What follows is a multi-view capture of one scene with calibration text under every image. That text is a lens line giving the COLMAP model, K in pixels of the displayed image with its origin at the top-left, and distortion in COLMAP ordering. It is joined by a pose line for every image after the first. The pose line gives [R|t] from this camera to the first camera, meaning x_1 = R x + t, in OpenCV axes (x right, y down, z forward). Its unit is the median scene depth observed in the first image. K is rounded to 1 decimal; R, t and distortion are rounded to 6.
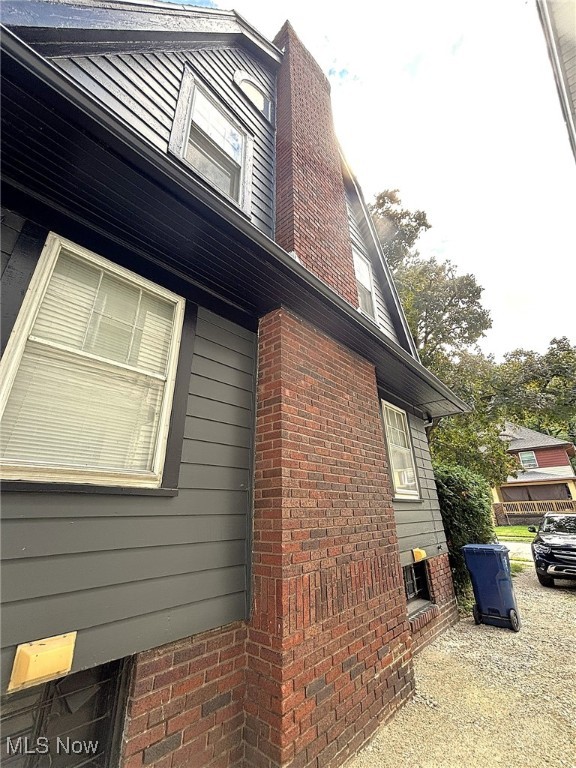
lens RADIAL K [[311.6, 0, 289.4], [0, 311.6, 386.2], [0, 0, 1]] dist [0.001275, -0.000390]
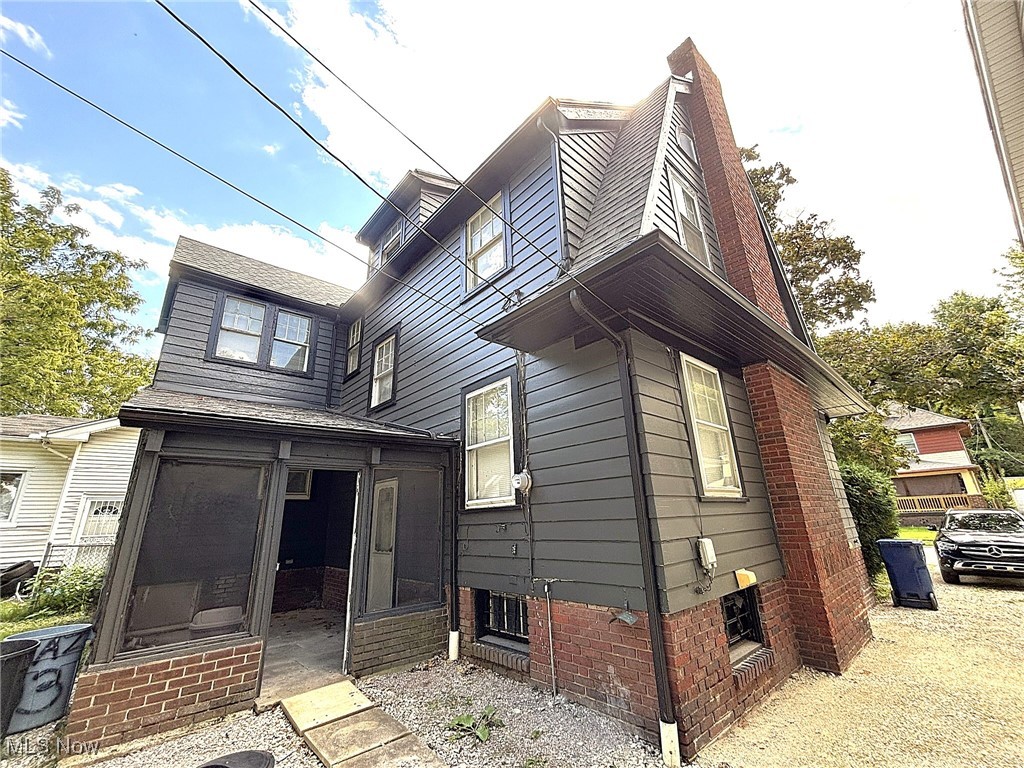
lens RADIAL K [[415.4, 0, 510.7], [0, 415.4, 381.0], [0, 0, 1]] dist [0.001275, -0.000390]
pose [[0.995036, -0.047870, -0.087246, -0.341022], [0.053489, 0.996564, 0.063244, -0.120792], [0.083919, -0.067596, 0.994177, -0.308226]]
